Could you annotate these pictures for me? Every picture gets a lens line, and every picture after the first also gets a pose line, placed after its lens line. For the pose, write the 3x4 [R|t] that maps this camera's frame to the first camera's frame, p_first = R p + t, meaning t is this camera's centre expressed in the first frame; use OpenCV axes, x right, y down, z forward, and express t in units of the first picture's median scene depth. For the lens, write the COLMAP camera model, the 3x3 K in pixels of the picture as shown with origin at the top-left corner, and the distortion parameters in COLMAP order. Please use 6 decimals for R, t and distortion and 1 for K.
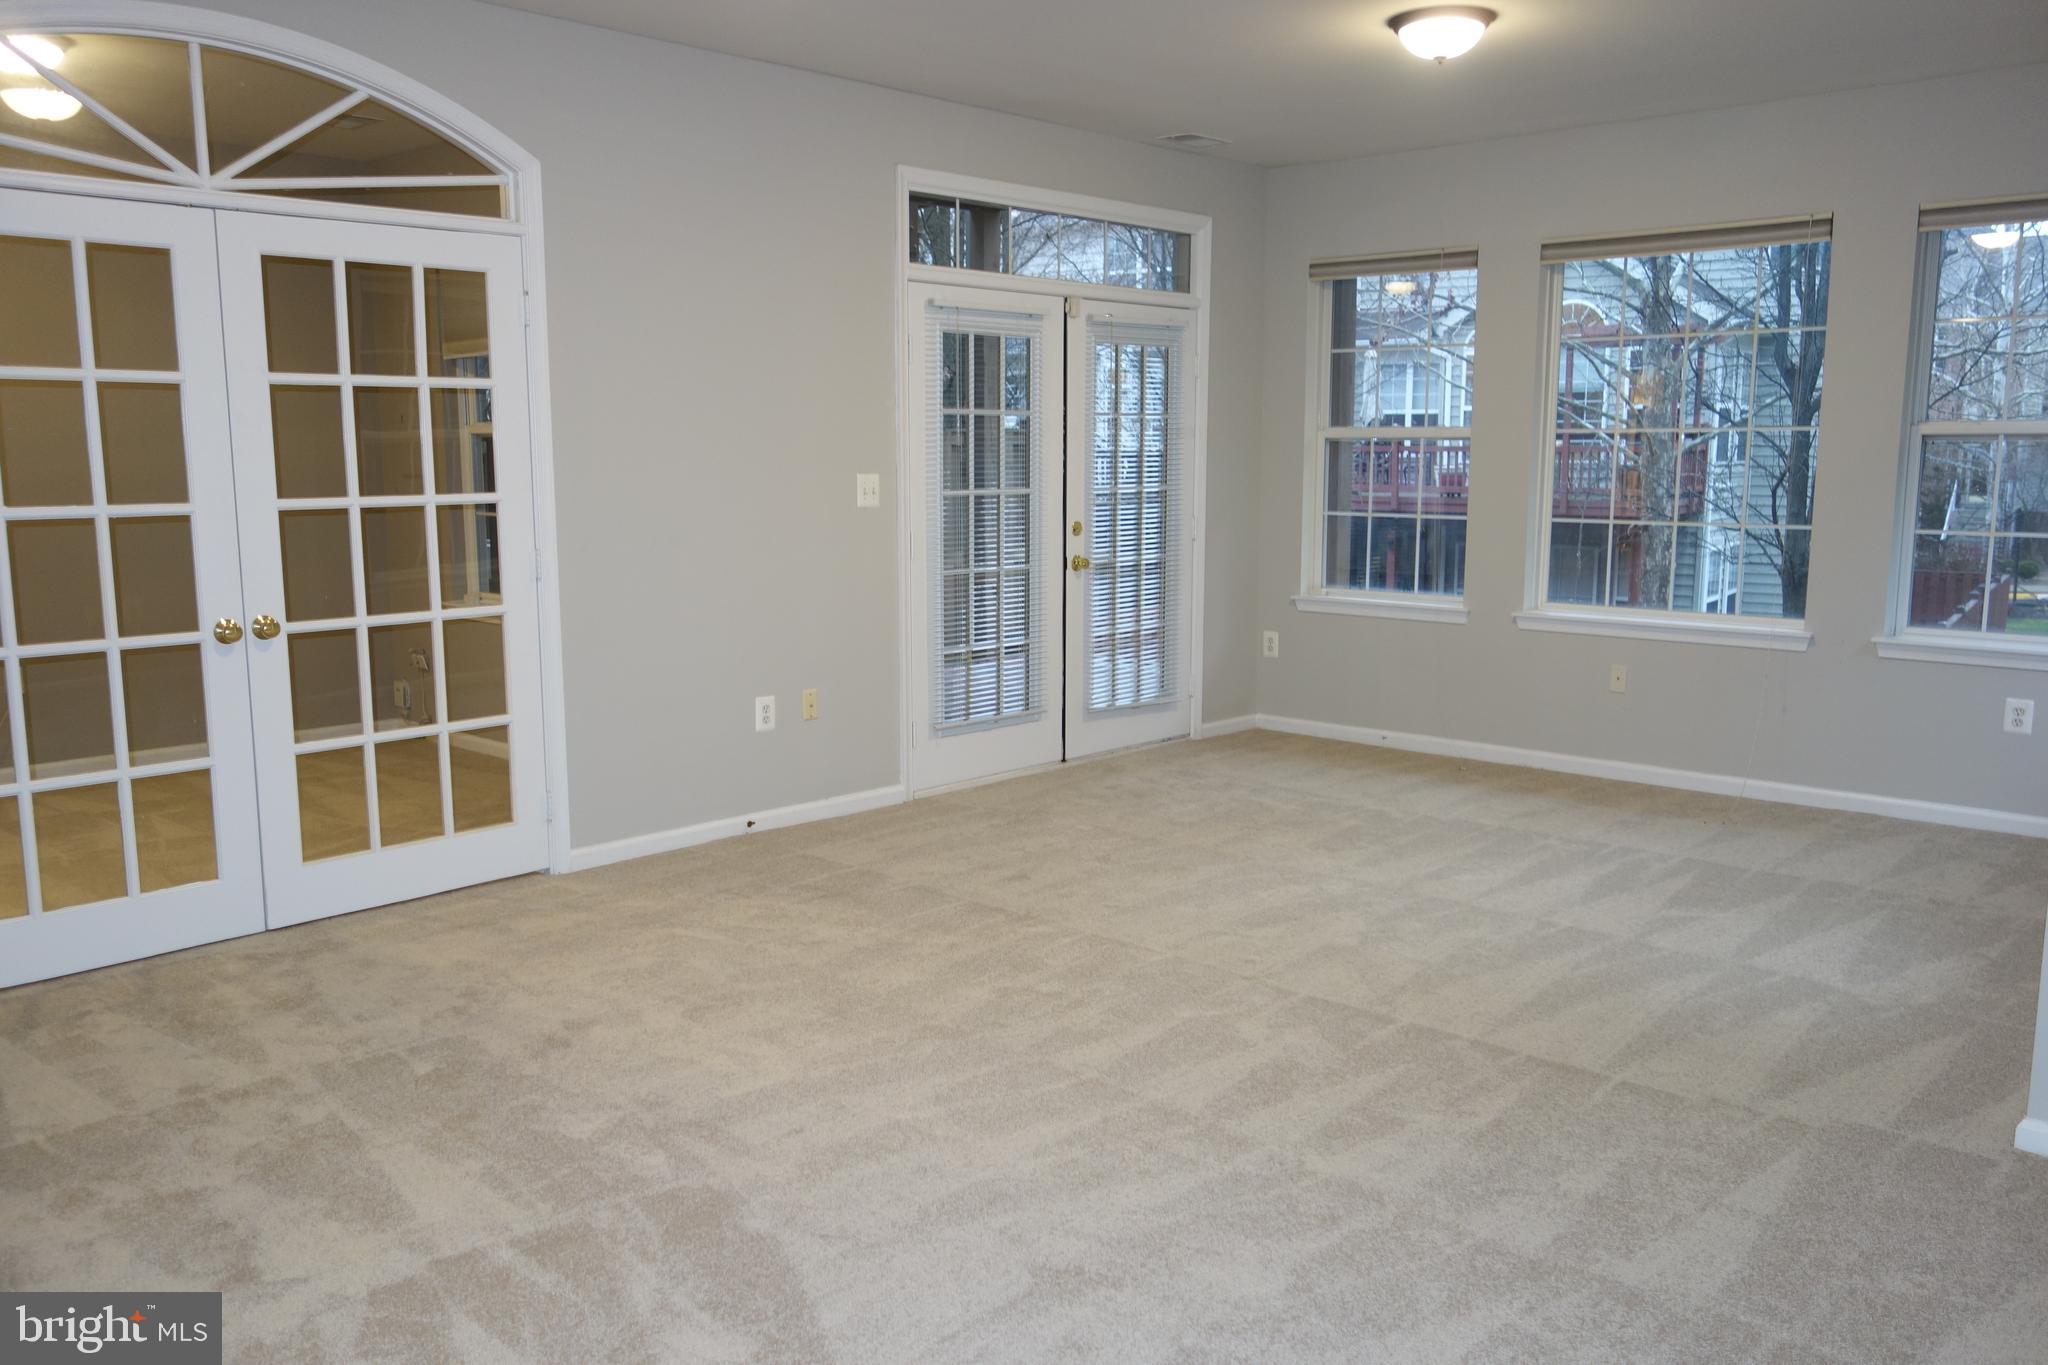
lens RADIAL K [[1619.6, 0, 1024.0], [0, 1619.6, 682.5], [0, 0, 1]] dist [0.003353, -0.004705]
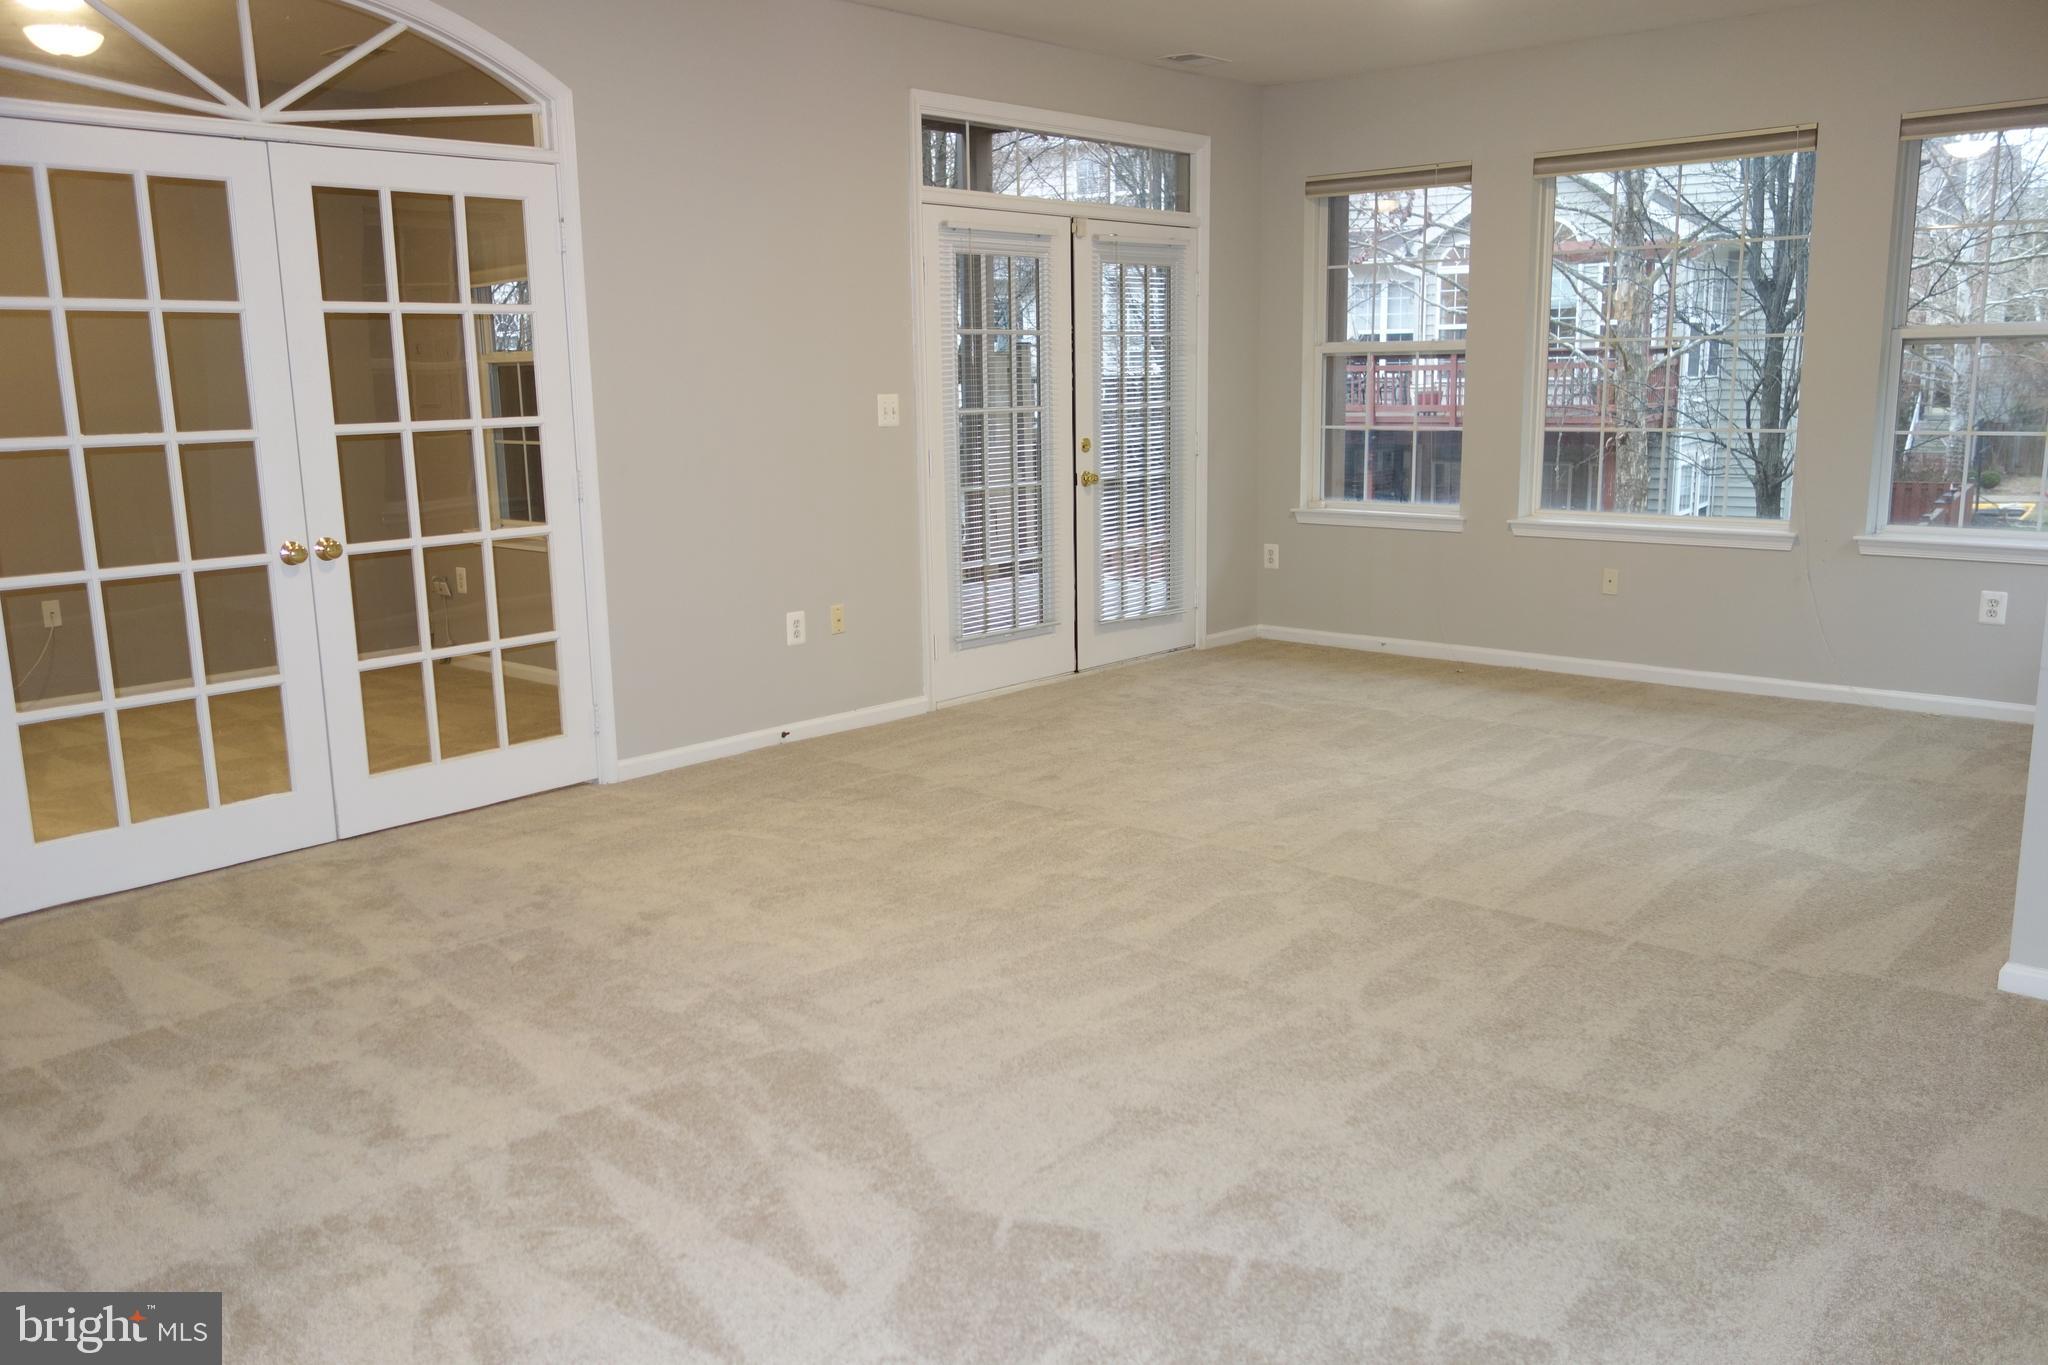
lens RADIAL K [[1615.9, 0, 1024.0], [0, 1615.9, 682.5], [0, 0, 1]] dist [-0.001050, -0.002201]
pose [[0.999662, -0.020225, 0.016357, -0.041035], [0.019496, 0.998861, 0.043562, 0.015192], [-0.017219, -0.043228, 0.998917, -0.046238]]
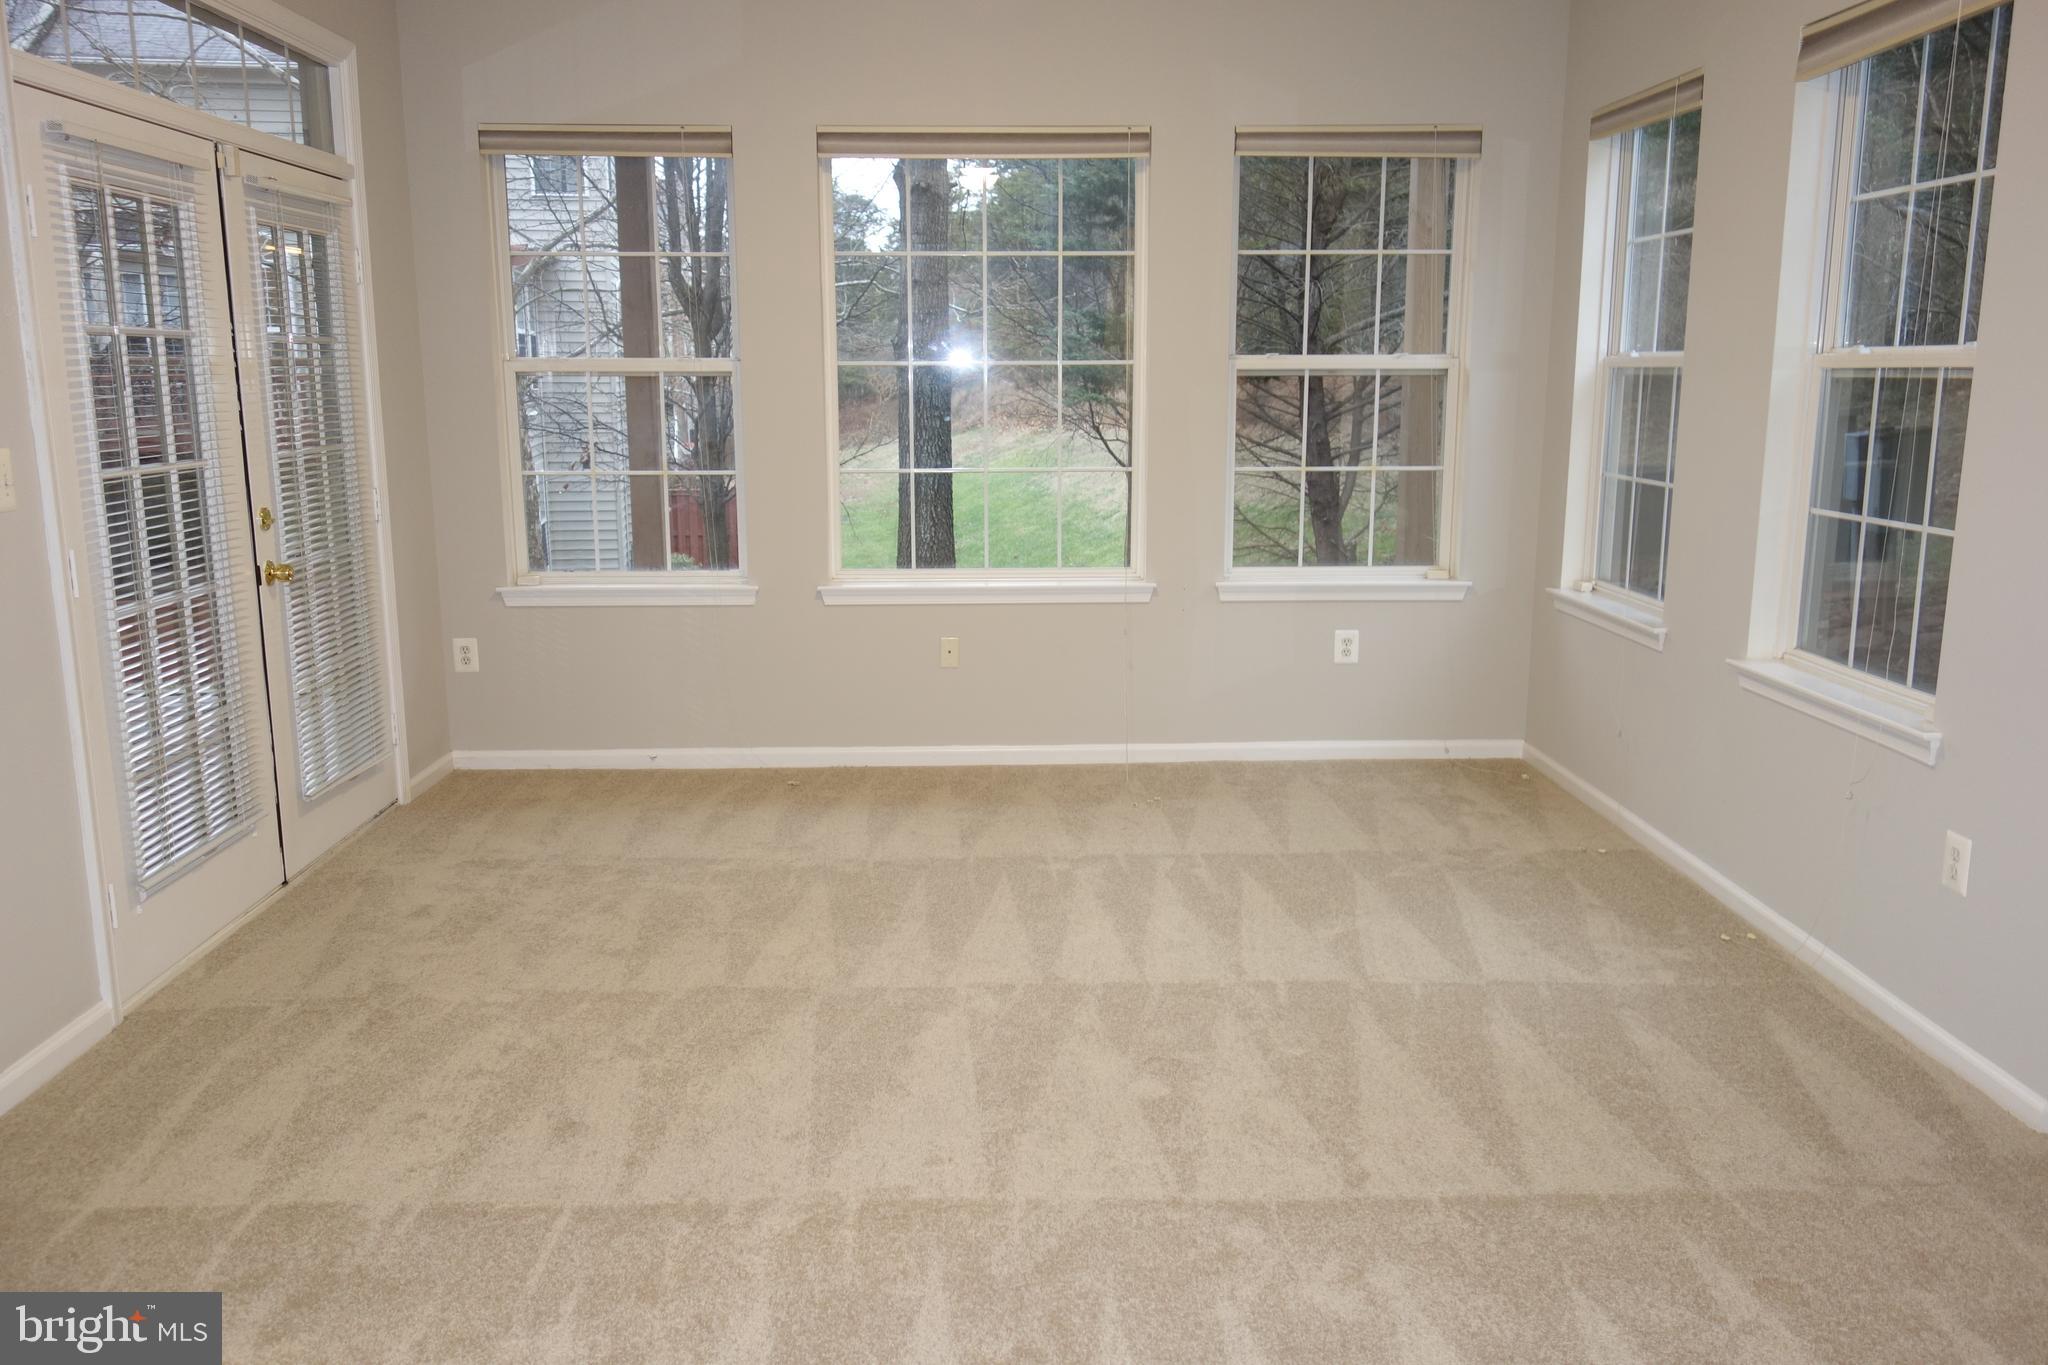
lens RADIAL K [[1619.6, 0, 1024.0], [0, 1619.6, 682.5], [0, 0, 1]] dist [0.003353, -0.004705]
pose [[0.709609, -0.135102, 0.691522, -0.315515], [0.103992, 0.990778, 0.086857, -0.087160], [-0.696879, 0.010278, 0.717115, 0.533052]]
